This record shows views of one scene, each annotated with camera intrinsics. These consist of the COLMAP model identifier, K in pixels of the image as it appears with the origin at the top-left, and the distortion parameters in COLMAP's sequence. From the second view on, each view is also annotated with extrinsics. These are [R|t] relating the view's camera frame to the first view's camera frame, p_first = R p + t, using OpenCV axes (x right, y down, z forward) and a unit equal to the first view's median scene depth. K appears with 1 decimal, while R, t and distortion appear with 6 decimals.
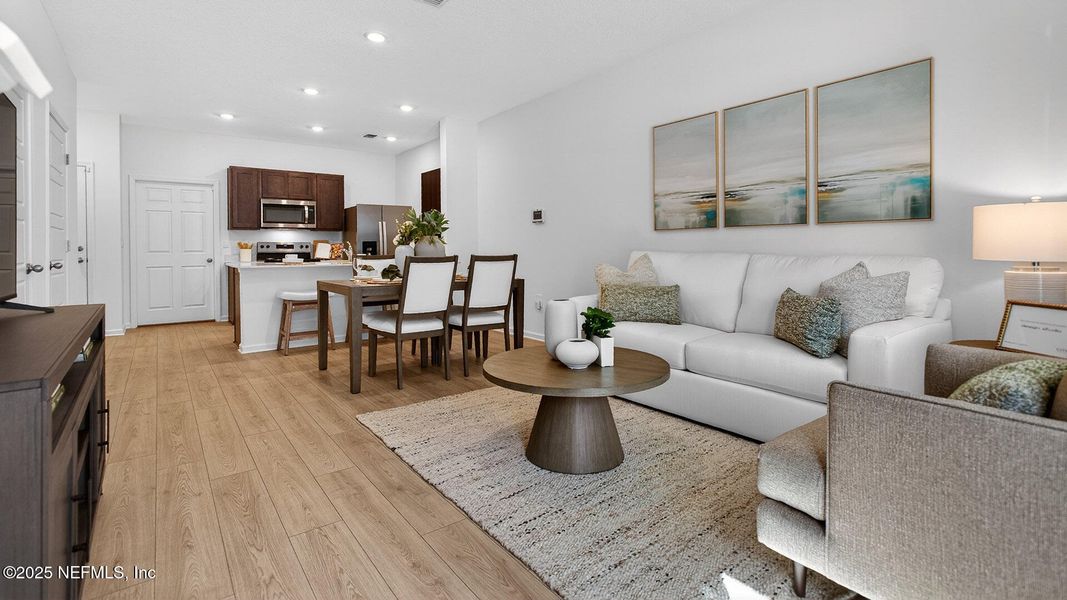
lens RADIAL K [[477.5, 0, 536.2], [0, 477.5, 270.3], [0, 0, 1]] dist [0.005347, -0.000498]
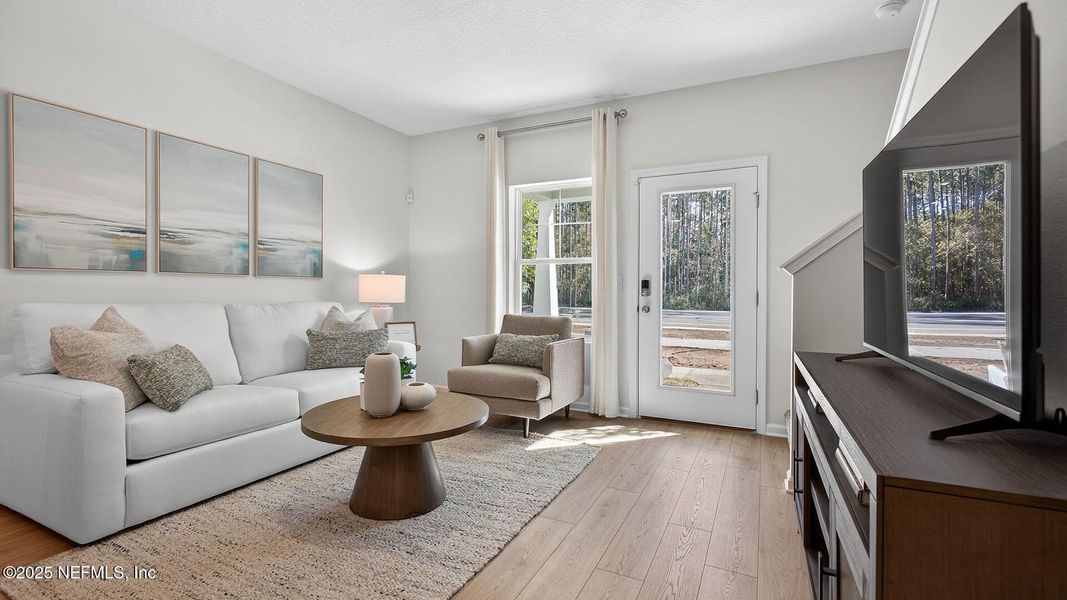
lens RADIAL K [[477.5, 0, 531.2], [0, 477.5, 296.2], [0, 0, 1]] dist [0.005347, -0.000498]
pose [[-0.429070, 0.000506, 0.903271, -0.712884], [0.046720, 0.998674, 0.021633, -0.040567], [-0.902062, 0.051483, -0.428525, 0.867900]]
